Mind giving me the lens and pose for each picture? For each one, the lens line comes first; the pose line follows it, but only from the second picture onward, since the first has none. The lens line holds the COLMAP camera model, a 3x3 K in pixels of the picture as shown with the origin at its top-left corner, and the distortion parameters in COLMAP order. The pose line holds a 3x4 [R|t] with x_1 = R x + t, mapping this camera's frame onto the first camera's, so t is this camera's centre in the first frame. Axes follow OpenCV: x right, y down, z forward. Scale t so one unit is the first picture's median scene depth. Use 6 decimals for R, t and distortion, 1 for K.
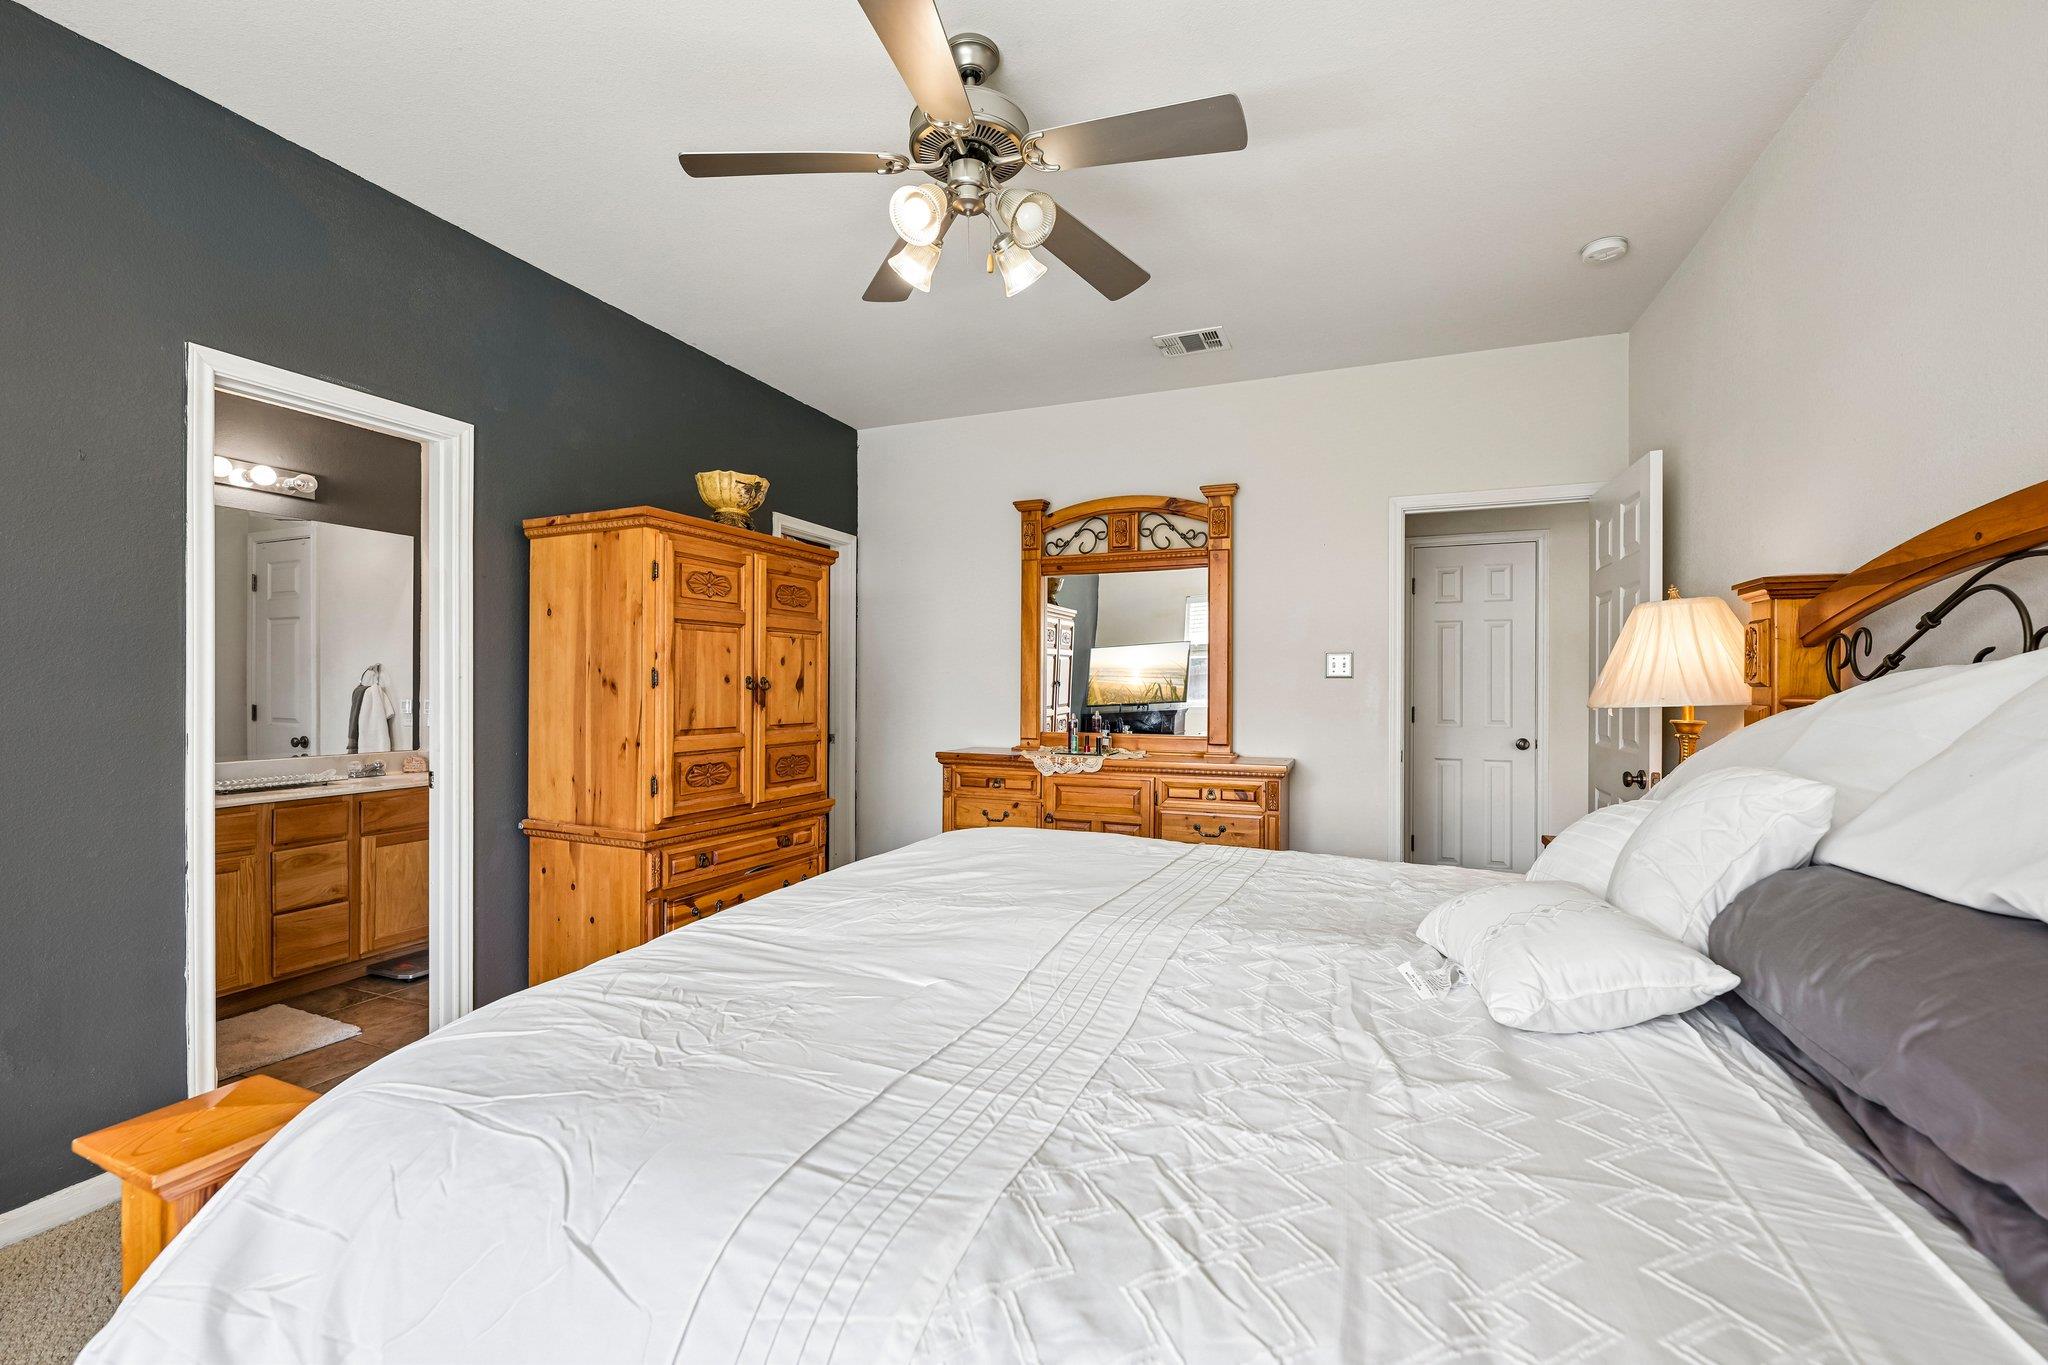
lens RADIAL K [[841.7, 0, 1022.7], [0, 841.7, 684.2], [0, 0, 1]] dist [-0.001054, 0.000093]
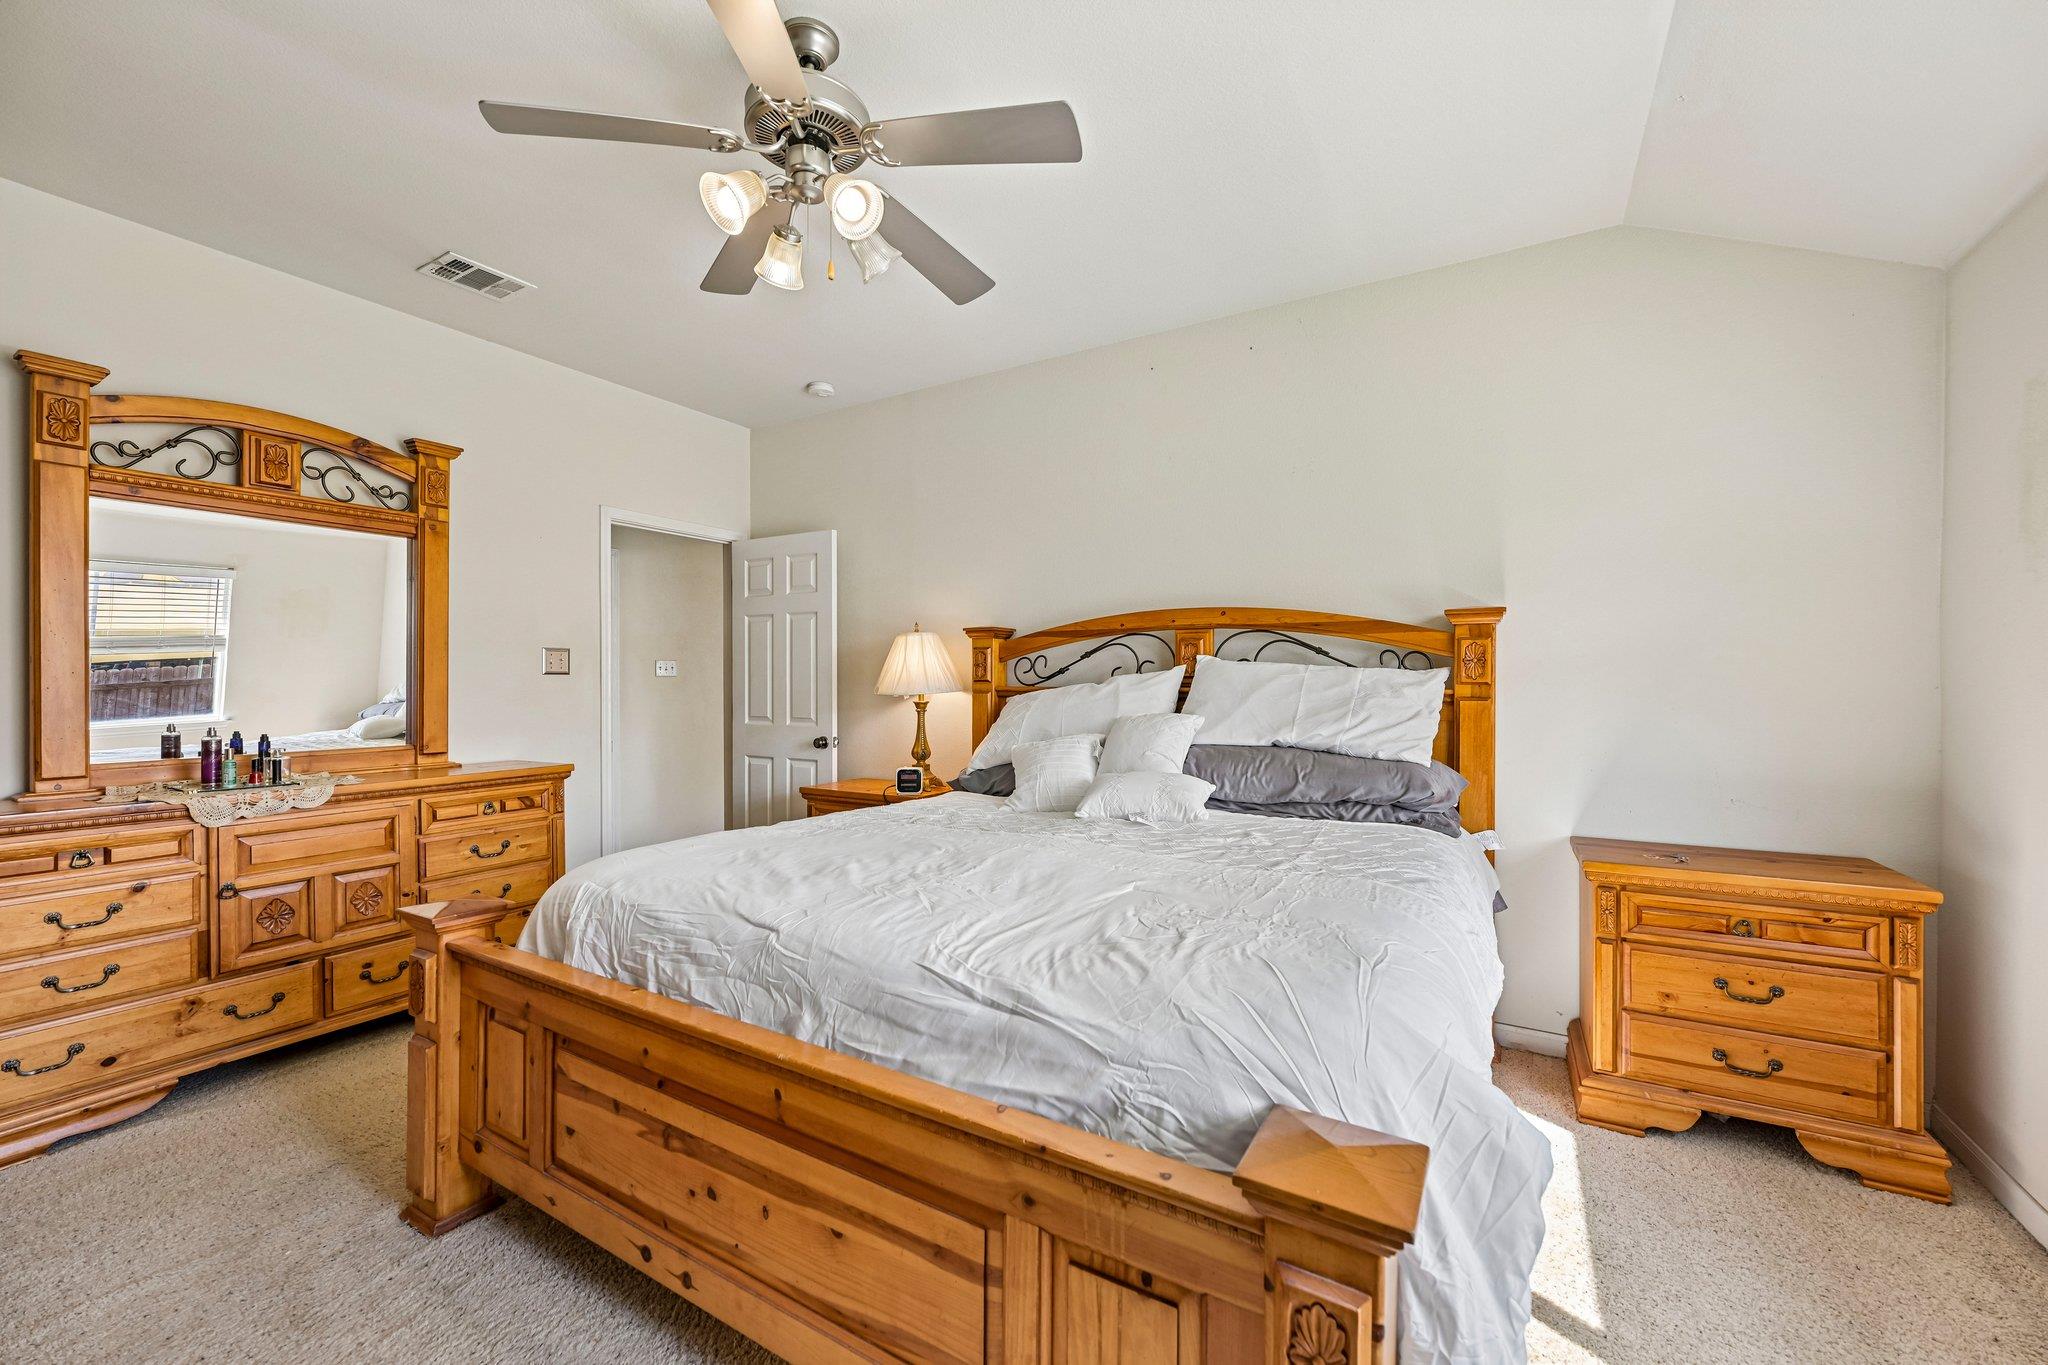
lens RADIAL K [[806.8, 0, 1024.0], [0, 806.8, 682.5], [0, 0, 1]] dist [0.000422, 0.000081]
pose [[0.148972, -0.007977, 0.988809, -0.475461], [-0.000329, 0.999967, 0.008117, -0.005033], [-0.988841, -0.001534, 0.148964, 0.301287]]
